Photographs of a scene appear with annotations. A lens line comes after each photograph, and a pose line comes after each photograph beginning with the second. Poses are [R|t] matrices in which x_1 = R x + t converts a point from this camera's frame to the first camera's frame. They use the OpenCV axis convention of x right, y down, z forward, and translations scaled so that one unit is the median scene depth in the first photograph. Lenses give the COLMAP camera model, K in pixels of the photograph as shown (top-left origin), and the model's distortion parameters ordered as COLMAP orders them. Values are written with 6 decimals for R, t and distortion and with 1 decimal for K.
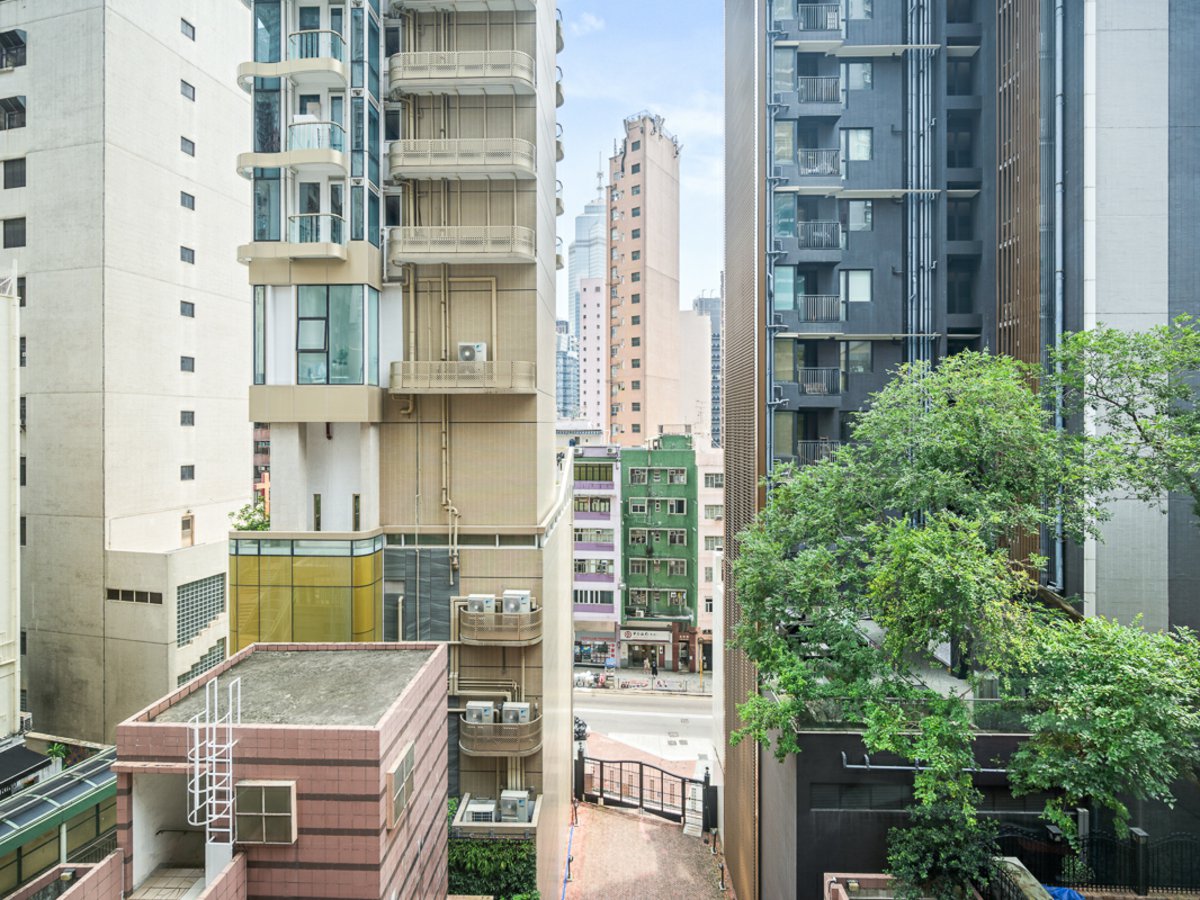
lens RADIAL K [[529.5, 0, 600.9], [0, 529.5, 421.1], [0, 0, 1]] dist [0.004129, 0.000147]
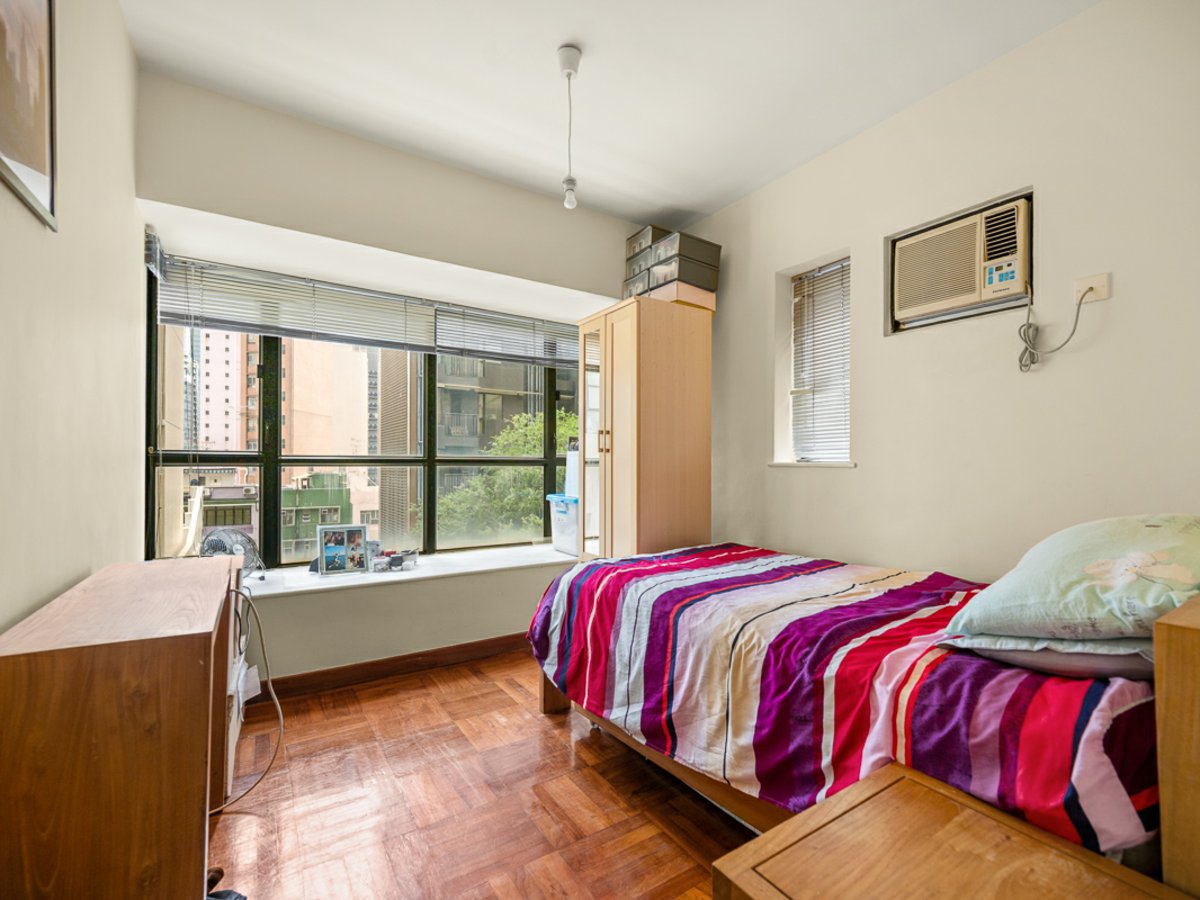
lens RADIAL K [[529.5, 0, 595.3], [0, 529.5, 457.7], [0, 0, 1]] dist [0.004129, 0.000147]
pose [[0.818728, 0.007998, 0.574126, -0.035154], [-0.003260, 0.999952, -0.009282, 0.010197], [-0.574172, 0.005728, 0.818715, -0.170183]]
